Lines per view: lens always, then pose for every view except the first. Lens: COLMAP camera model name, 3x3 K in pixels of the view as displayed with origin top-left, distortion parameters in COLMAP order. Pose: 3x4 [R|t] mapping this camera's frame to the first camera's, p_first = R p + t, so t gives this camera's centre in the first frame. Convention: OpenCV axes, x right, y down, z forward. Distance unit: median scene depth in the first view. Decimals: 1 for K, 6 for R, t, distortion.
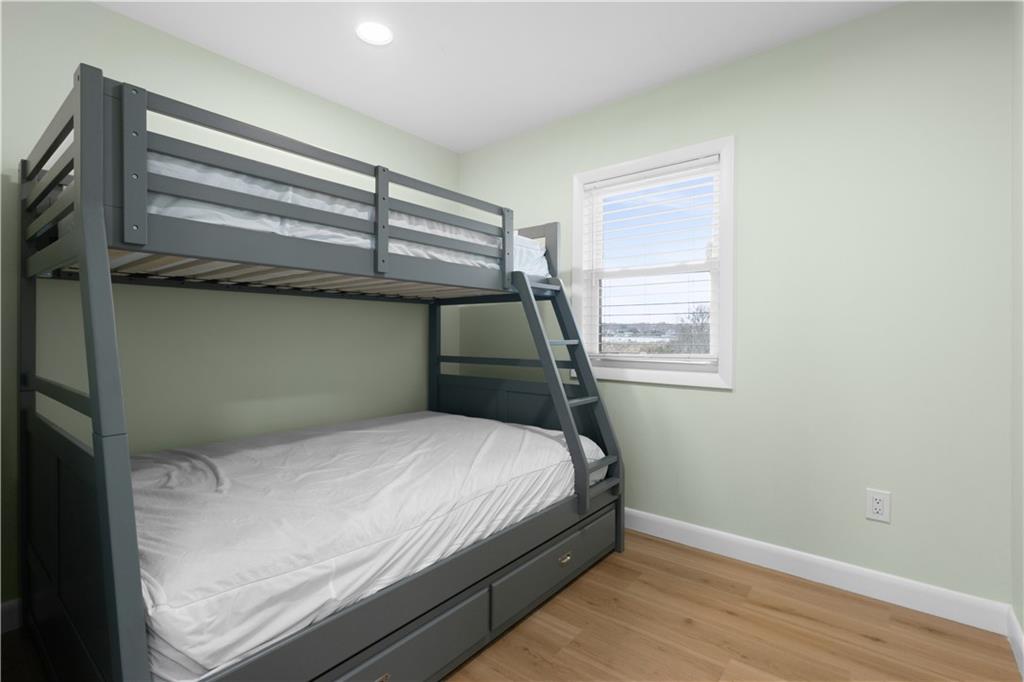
lens RADIAL K [[473.6, 0, 512.3], [0, 473.6, 334.6], [0, 0, 1]] dist [-0.000396, -0.000060]
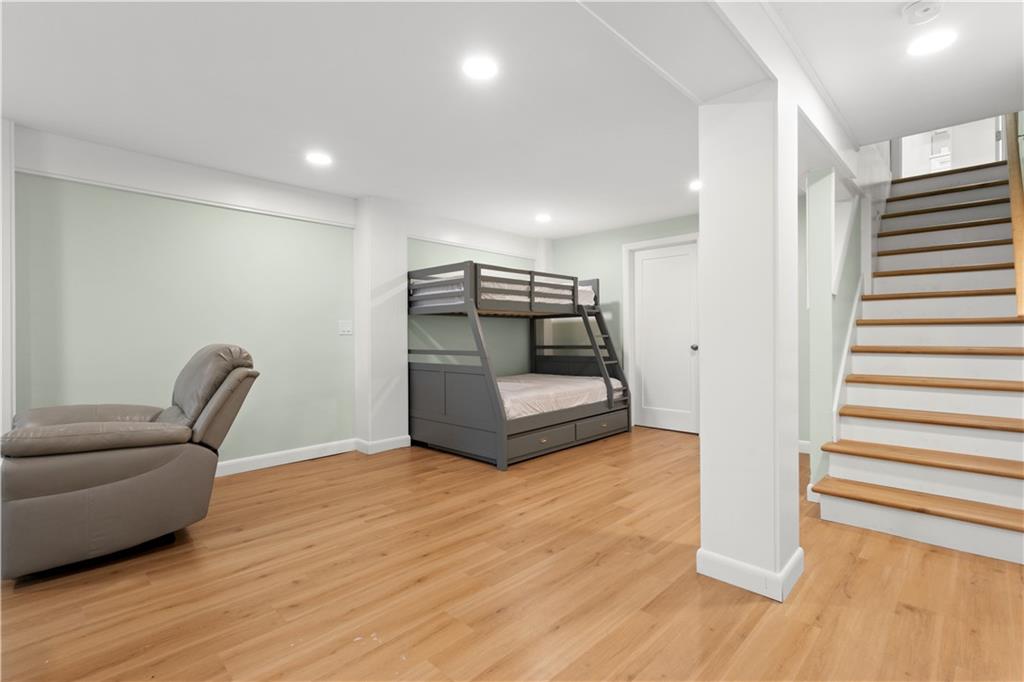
lens RADIAL K [[473.6, 0, 512.3], [0, 473.6, 334.6], [0, 0, 1]] dist [-0.000396, -0.000060]
pose [[0.996164, -0.008663, -0.087078, -0.118234], [0.007697, 0.999905, -0.011423, 0.028588], [0.087169, 0.010709, 0.996136, -1.253491]]
